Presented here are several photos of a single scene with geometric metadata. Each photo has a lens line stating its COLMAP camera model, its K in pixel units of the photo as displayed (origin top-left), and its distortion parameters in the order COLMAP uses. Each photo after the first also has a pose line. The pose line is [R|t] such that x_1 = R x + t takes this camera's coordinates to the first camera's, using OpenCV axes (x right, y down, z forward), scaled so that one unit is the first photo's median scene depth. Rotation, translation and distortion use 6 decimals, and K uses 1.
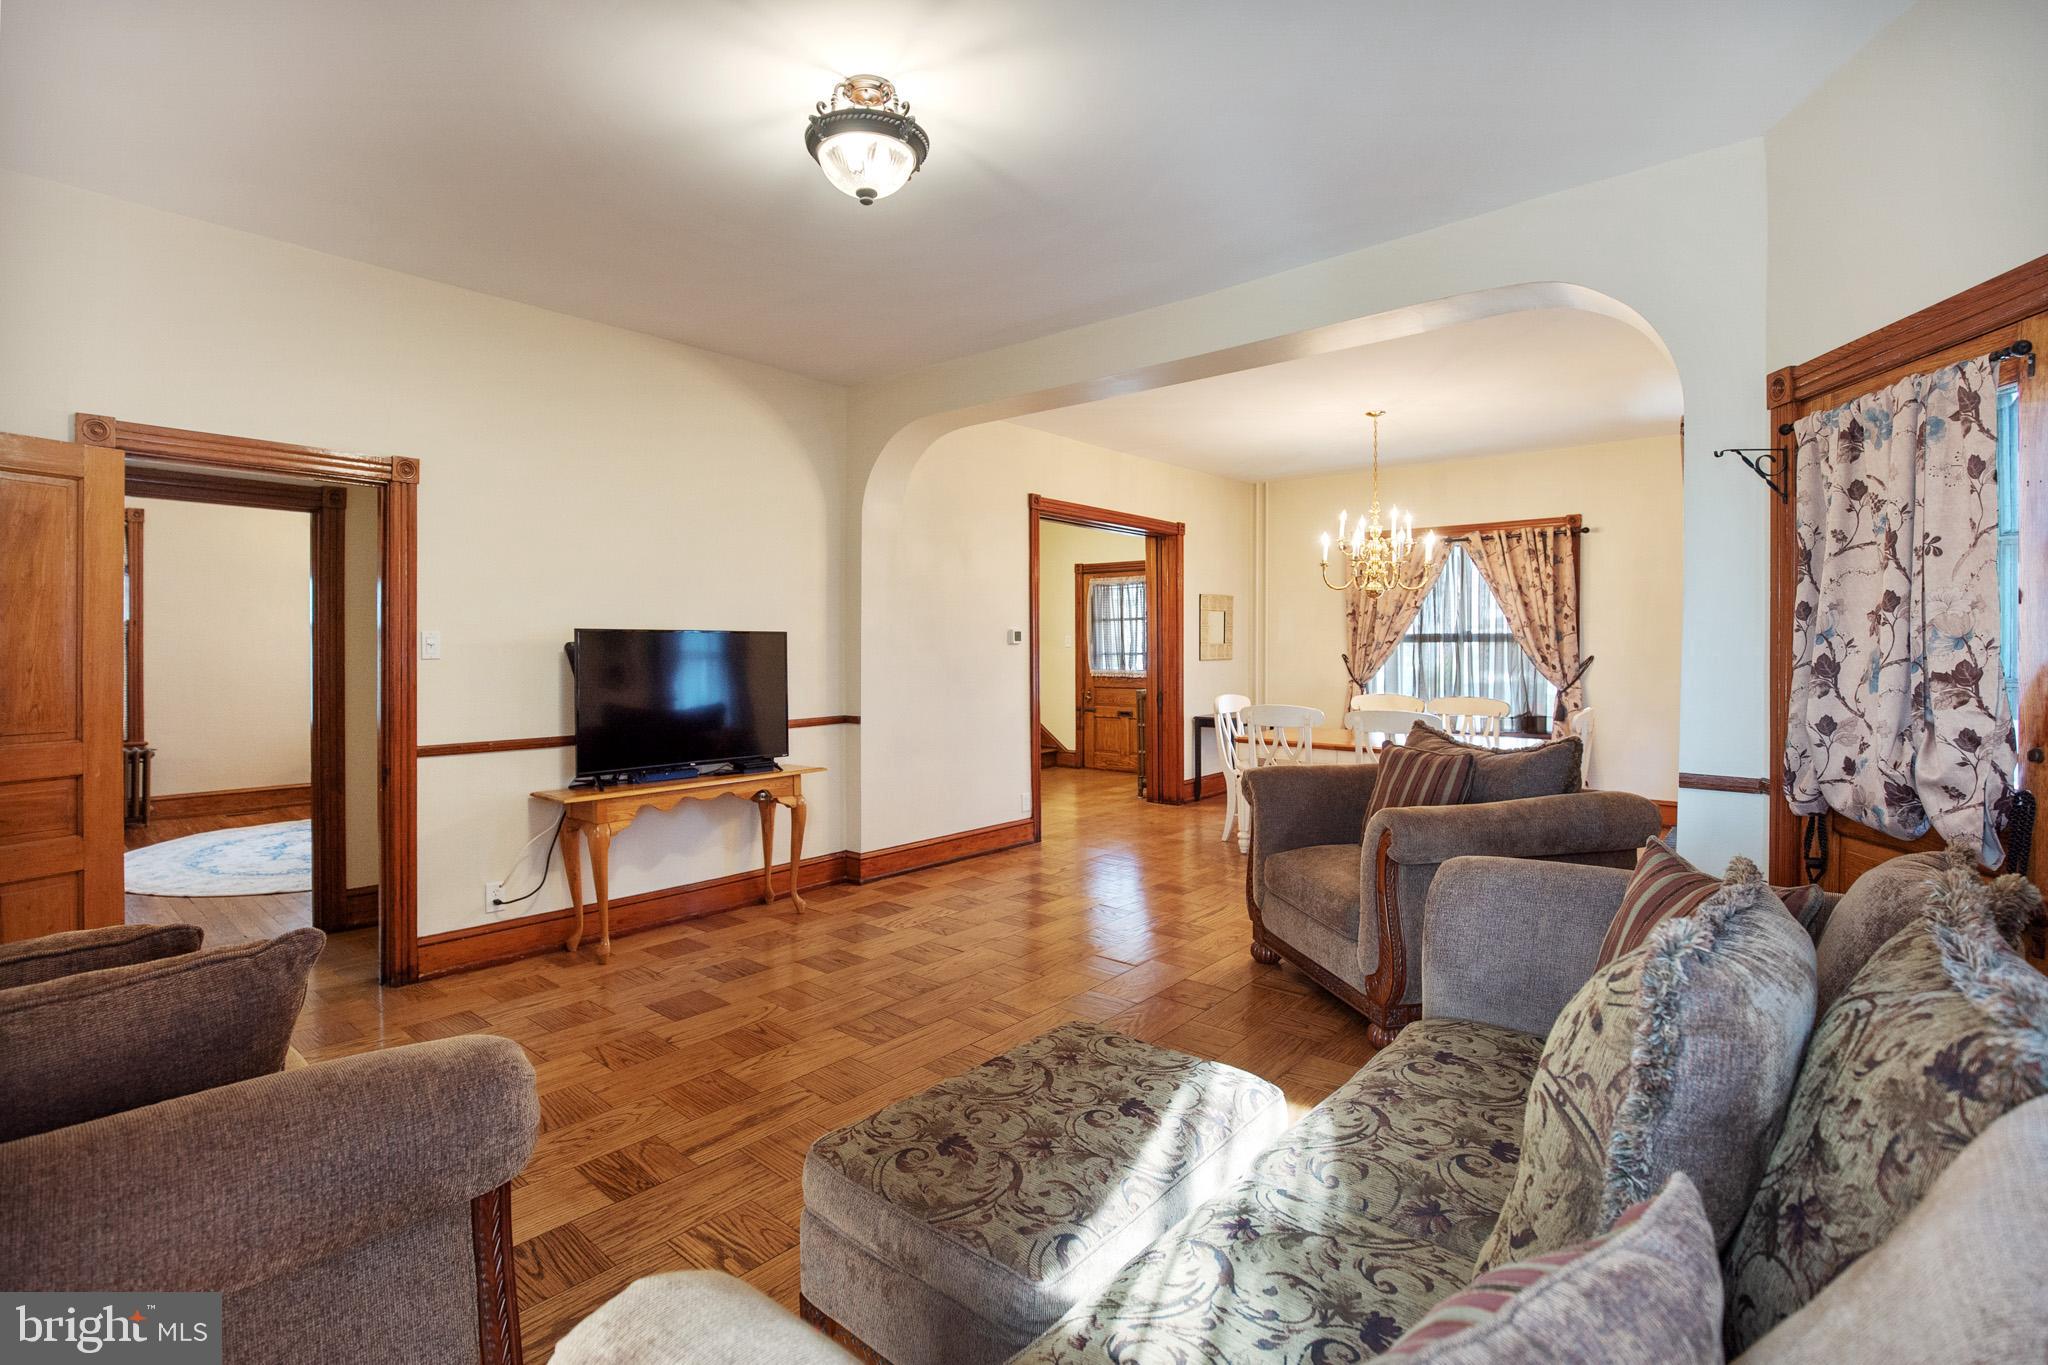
lens RADIAL K [[954.6, 0, 1018.7], [0, 954.6, 662.7], [0, 0, 1]] dist [-0.030634, 0.000109]
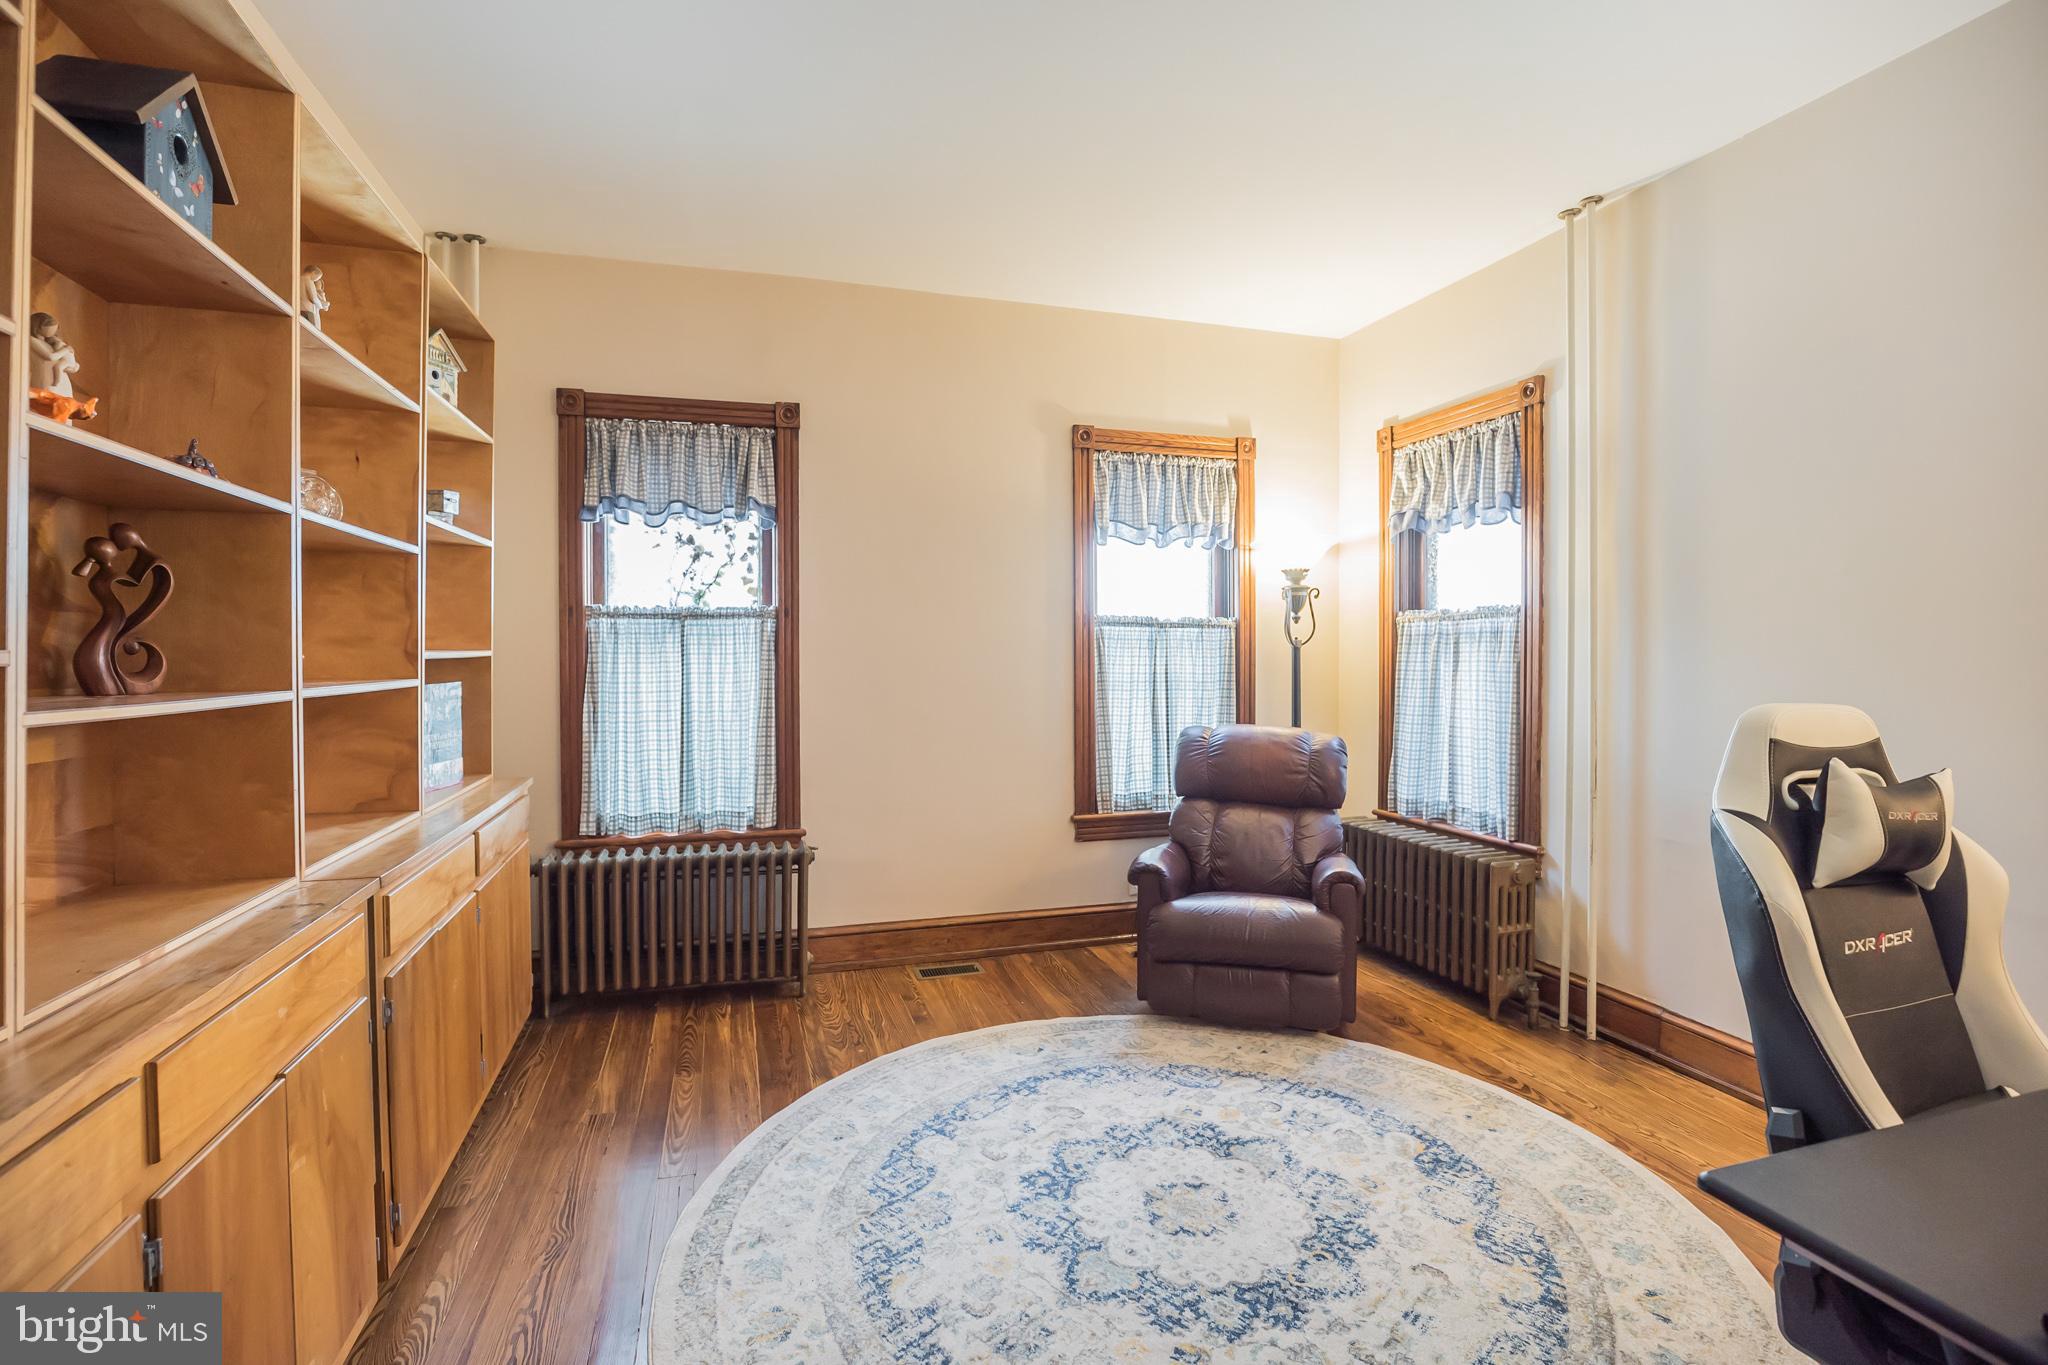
lens RADIAL K [[954.6, 0, 1025.6], [0, 954.6, 675.6], [0, 0, 1]] dist [-0.030634, 0.000109]
pose [[0.845849, 0.009406, -0.533339, -0.530778], [-0.007129, 0.999955, 0.006329, -0.009978], [0.533375, -0.001552, 0.845878, 0.595572]]
